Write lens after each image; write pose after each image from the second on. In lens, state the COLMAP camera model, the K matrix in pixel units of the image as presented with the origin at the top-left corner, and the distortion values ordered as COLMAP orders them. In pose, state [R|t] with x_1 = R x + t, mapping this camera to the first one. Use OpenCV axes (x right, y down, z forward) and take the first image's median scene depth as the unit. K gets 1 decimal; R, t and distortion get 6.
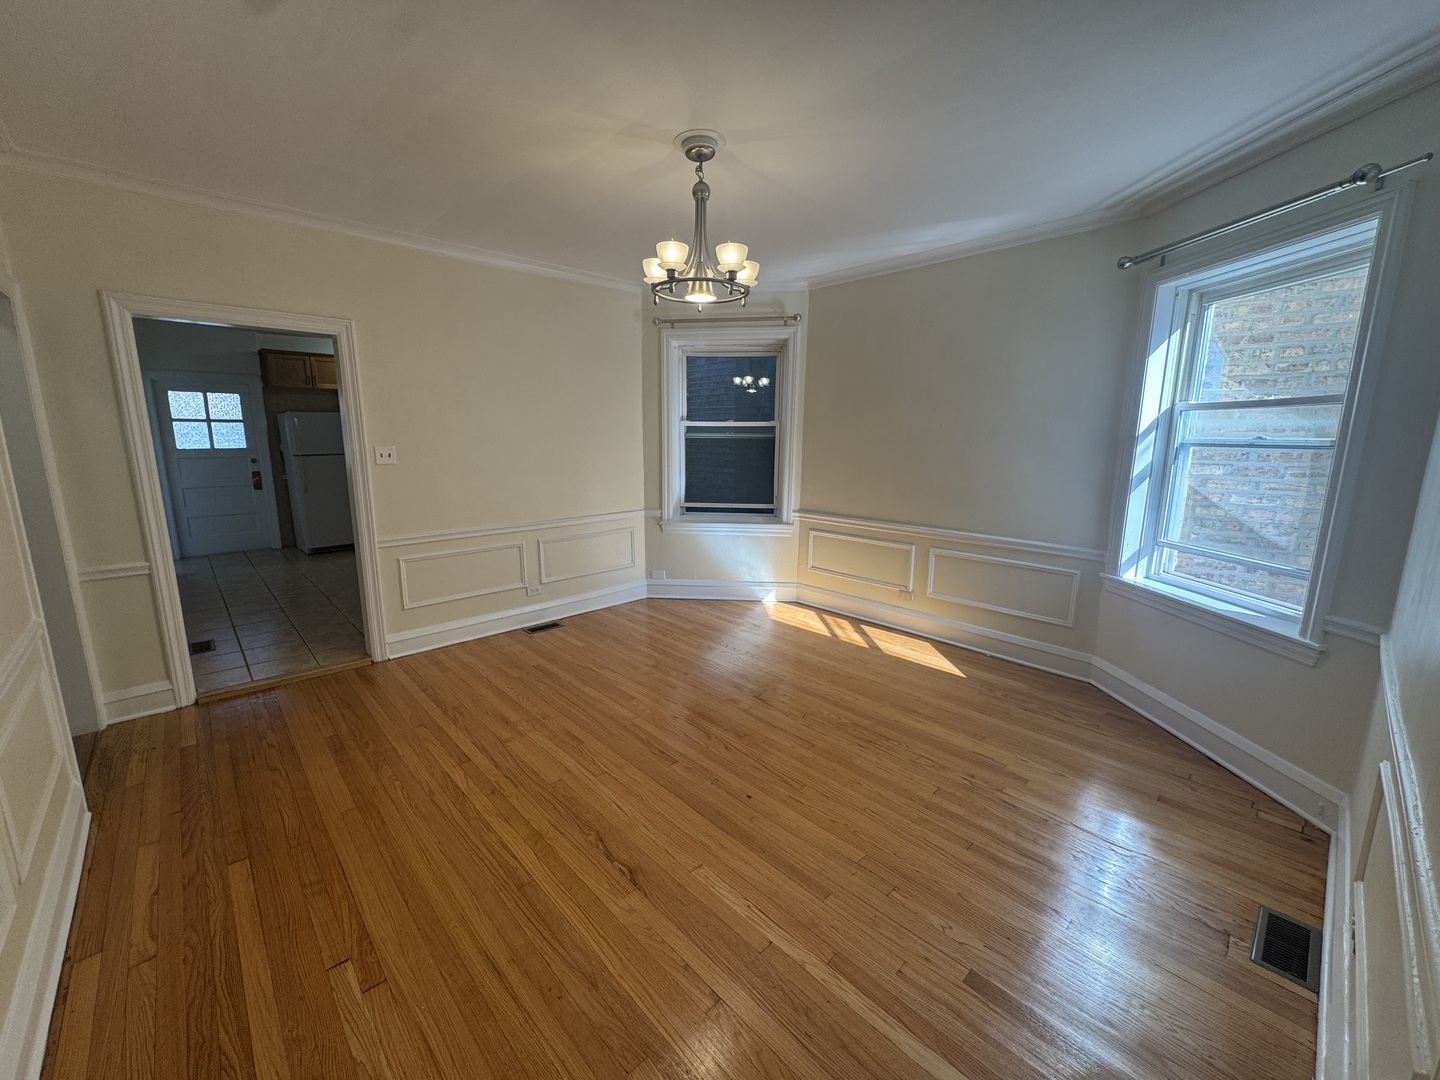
lens RADIAL K [[574.7, 0, 719.8], [0, 574.7, 538.8], [0, 0, 1]] dist [-0.002491, -0.000196]
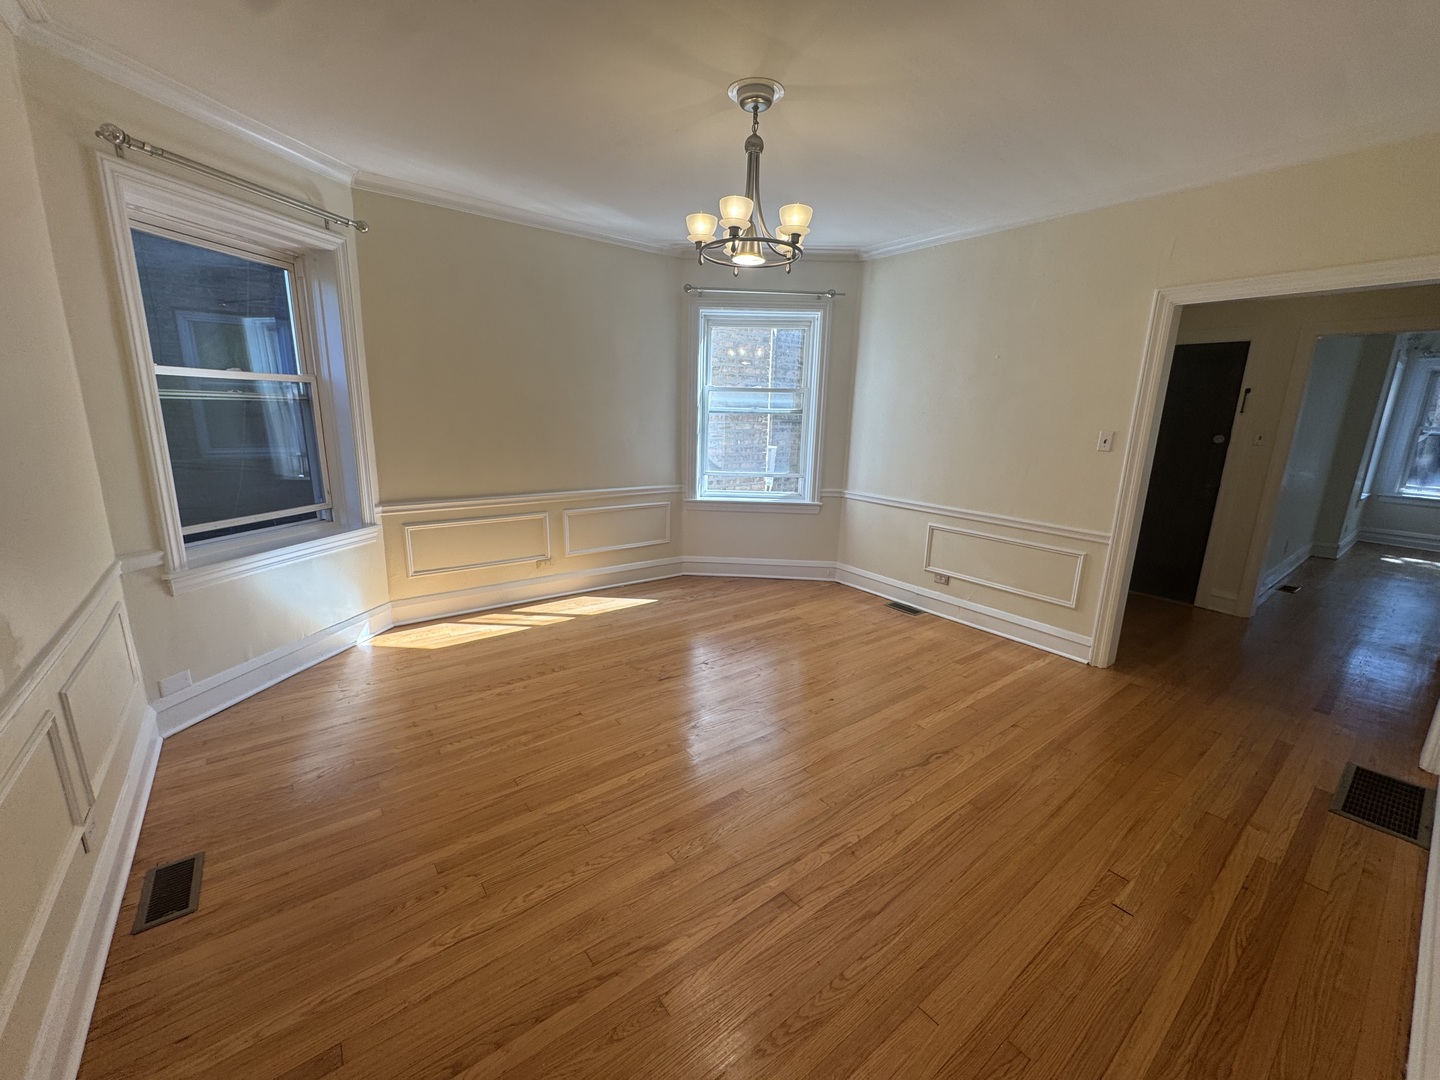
lens RADIAL K [[574.7, 0, 719.8], [0, 574.7, 538.8], [0, 0, 1]] dist [-0.002491, -0.000196]
pose [[0.101323, -0.220208, 0.970176, -0.634381], [0.155493, 0.966715, 0.203184, -0.103815], [-0.982627, 0.130268, 0.132192, 0.586701]]
